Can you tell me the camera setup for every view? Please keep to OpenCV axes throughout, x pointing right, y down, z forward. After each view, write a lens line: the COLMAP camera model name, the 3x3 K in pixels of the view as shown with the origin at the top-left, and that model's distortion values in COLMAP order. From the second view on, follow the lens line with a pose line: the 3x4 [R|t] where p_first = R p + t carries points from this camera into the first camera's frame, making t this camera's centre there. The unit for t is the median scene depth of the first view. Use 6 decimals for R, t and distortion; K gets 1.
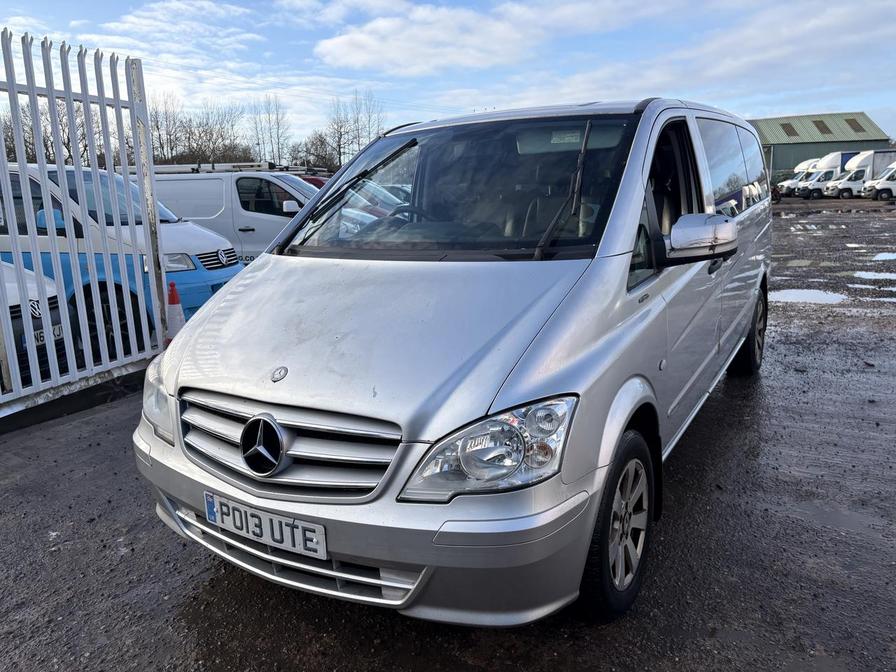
lens RADIAL K [[663.3, 0, 439.0], [0, 663.3, 336.0], [0, 0, 1]] dist [0.029504, -0.026209]
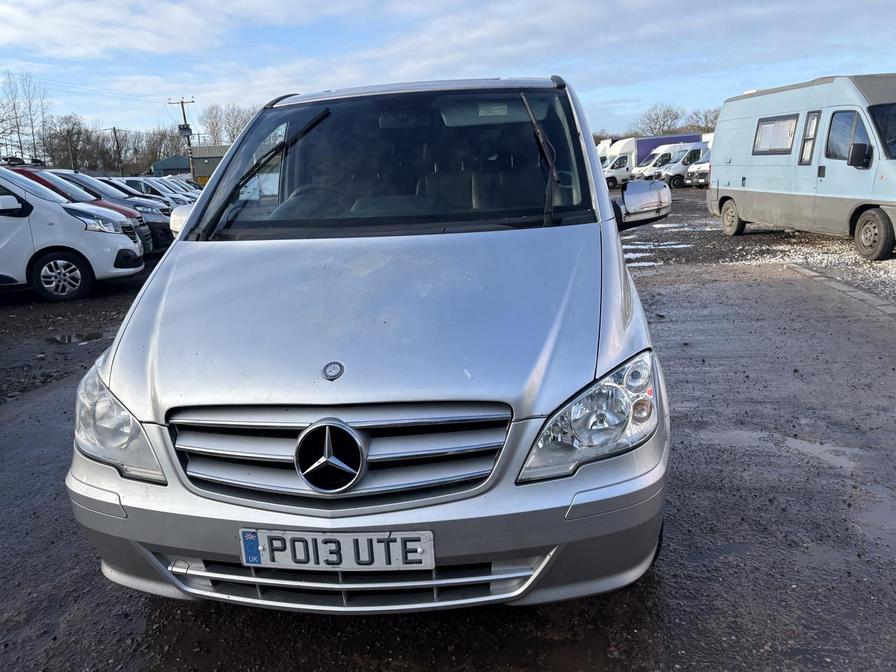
lens RADIAL K [[663.3, 0, 443.4], [0, 663.3, 334.3], [0, 0, 1]] dist [0.029504, -0.026209]
pose [[0.907525, -0.108215, 0.405817, -0.455498], [0.105890, 0.993976, 0.028252, 0.002180], [-0.406430, 0.017333, 0.913518, 0.168925]]
